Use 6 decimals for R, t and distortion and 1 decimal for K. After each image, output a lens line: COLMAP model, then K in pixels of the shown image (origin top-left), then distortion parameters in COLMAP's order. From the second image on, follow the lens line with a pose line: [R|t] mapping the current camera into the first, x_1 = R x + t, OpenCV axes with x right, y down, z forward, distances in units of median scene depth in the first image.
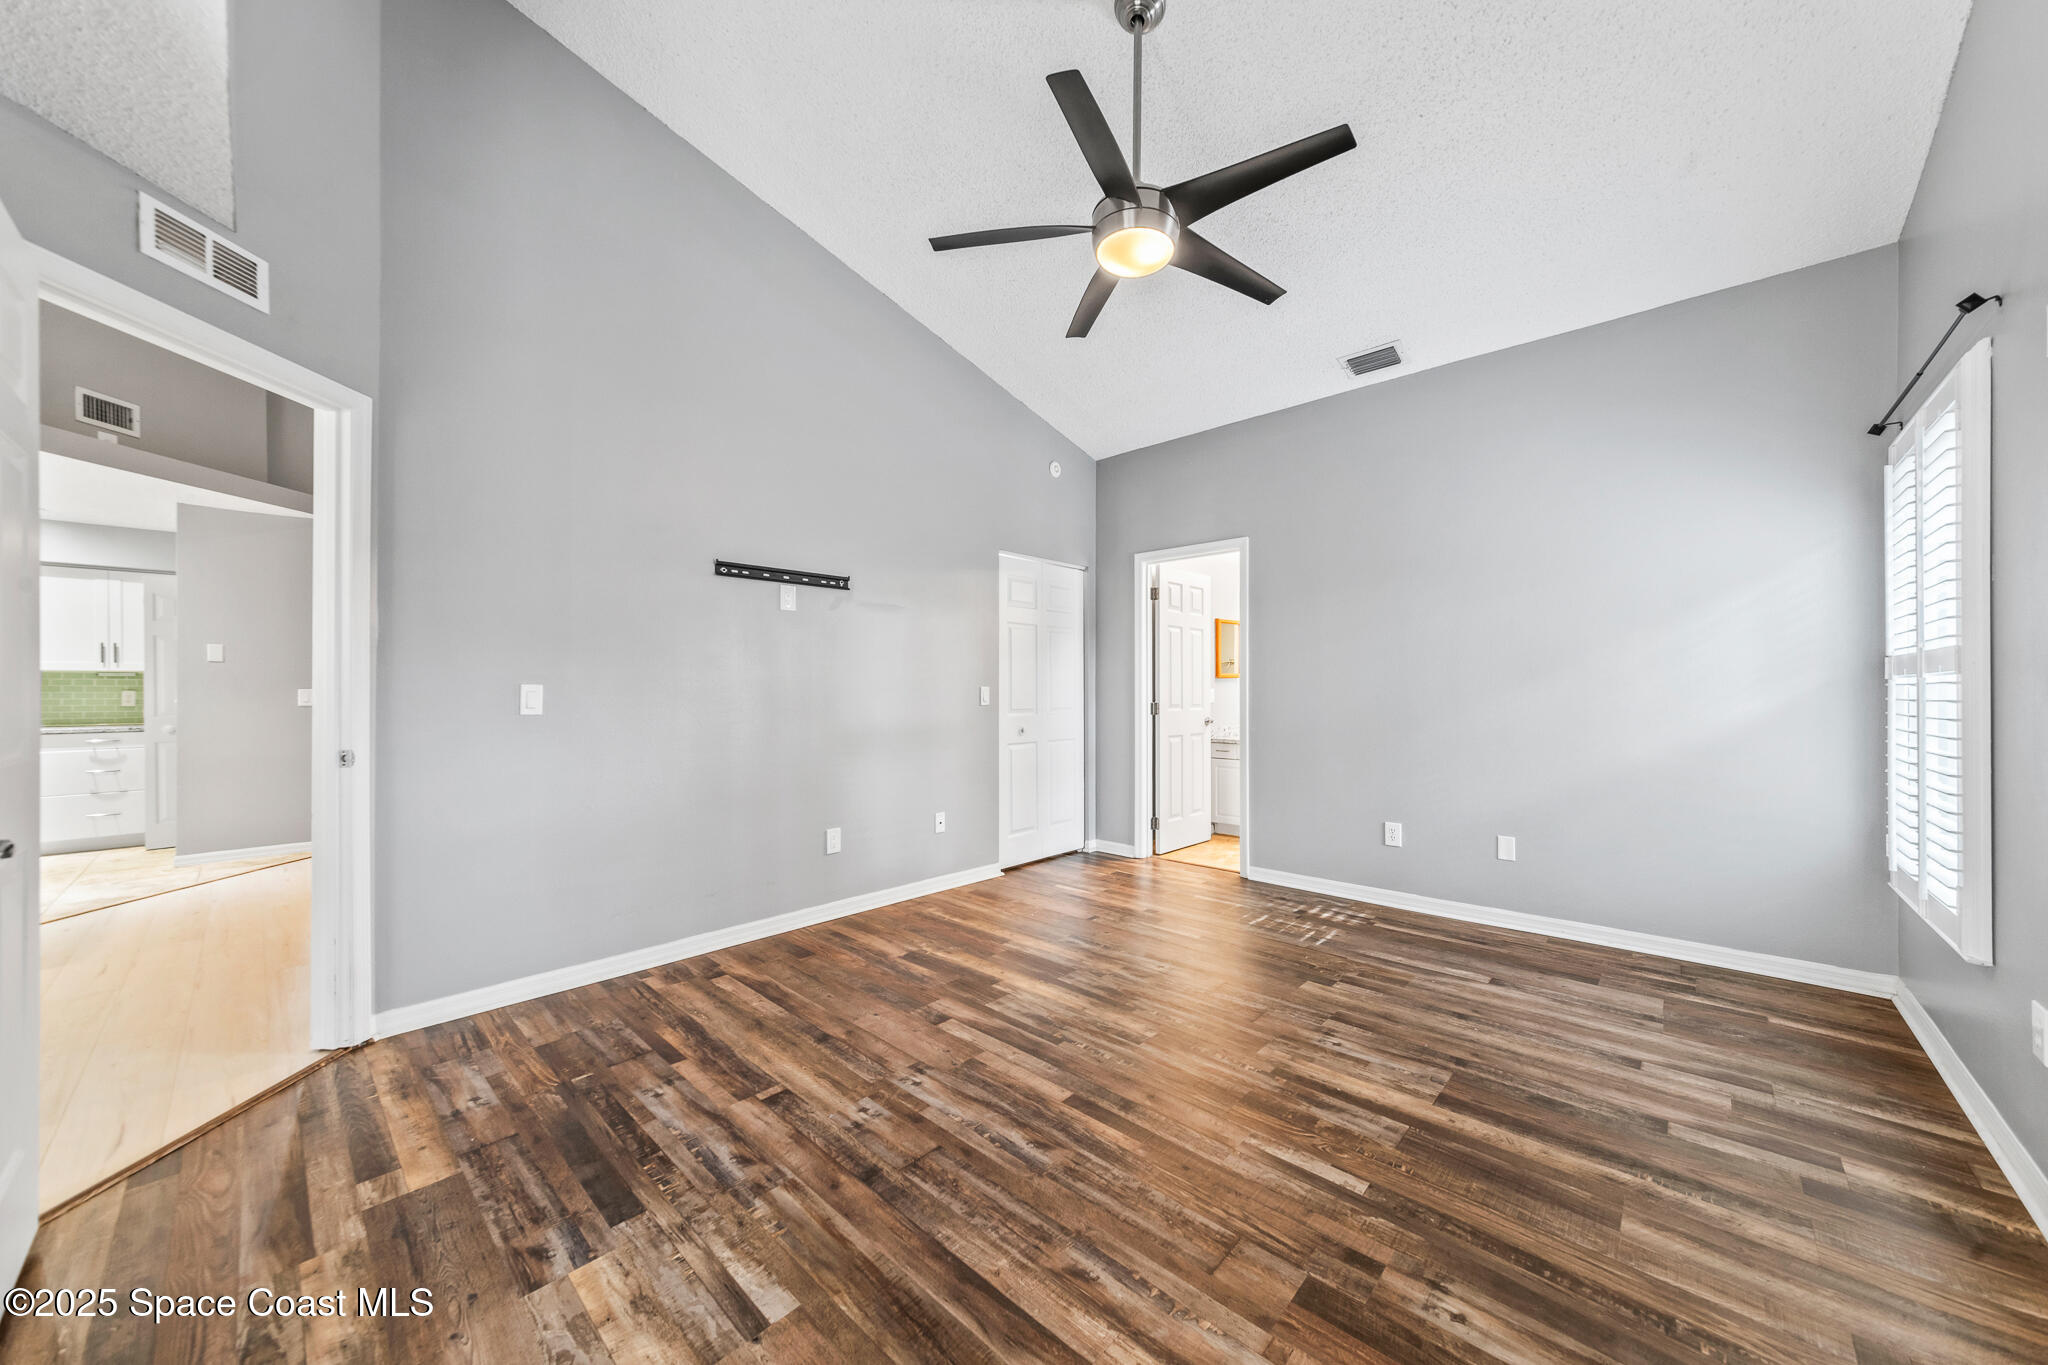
lens RADIAL K [[729.3, 0, 1043.8], [0, 729.3, 690.1], [0, 0, 1]] dist [-0.006761, 0.000551]
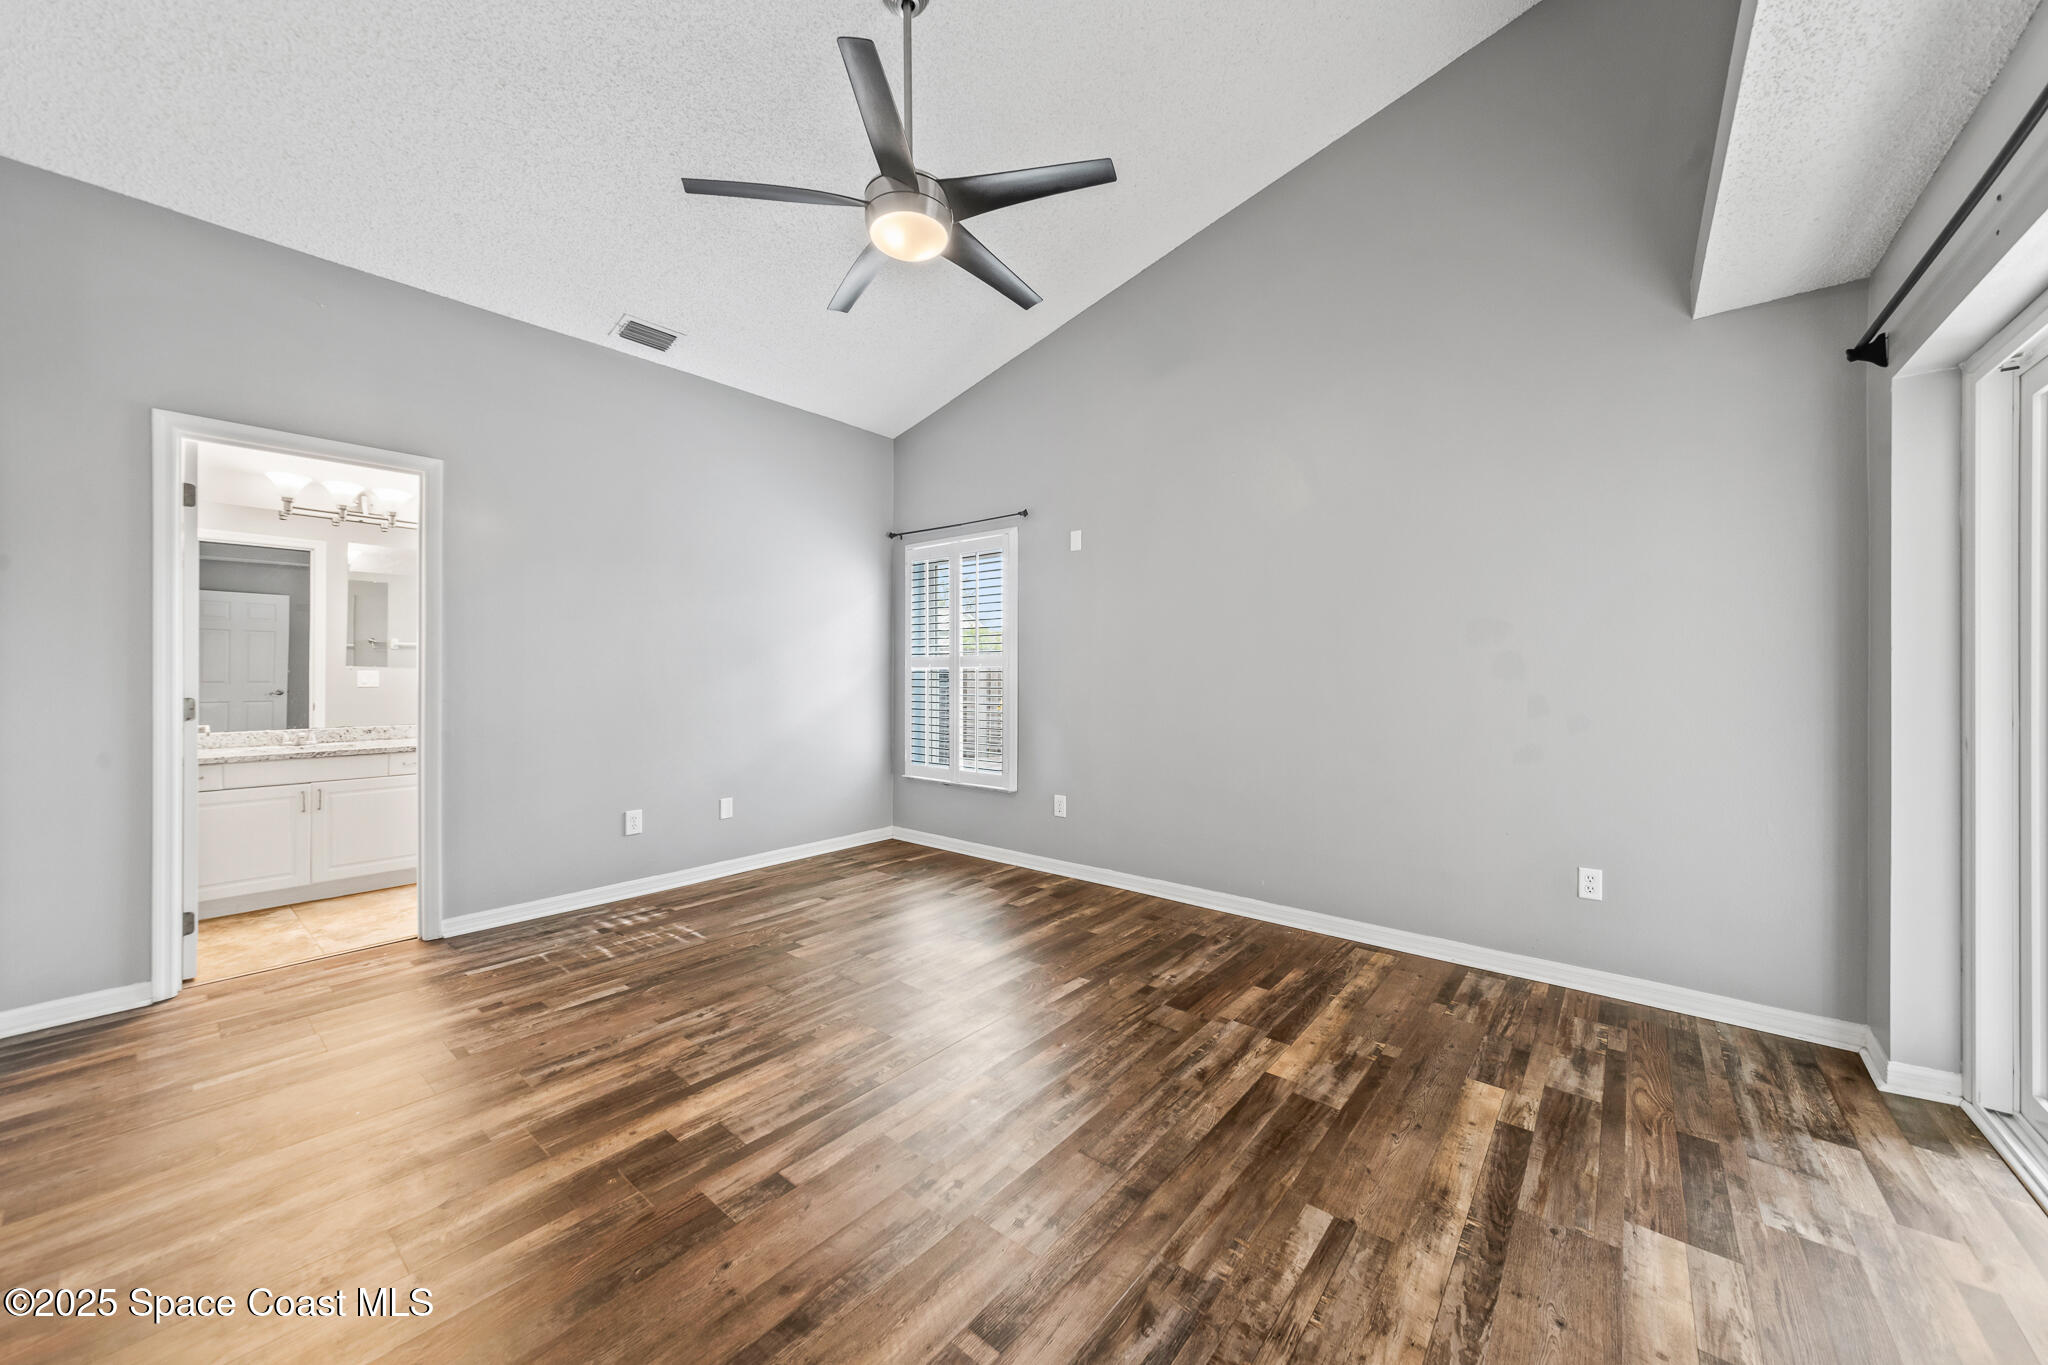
lens RADIAL K [[729.3, 0, 1018.1], [0, 729.3, 669.3], [0, 0, 1]] dist [-0.006761, 0.000551]
pose [[-0.034568, 0.003305, 0.999397, -1.108239], [0.001903, 0.999993, -0.003241, -0.005896], [-0.999401, 0.001789, -0.034575, 1.119517]]
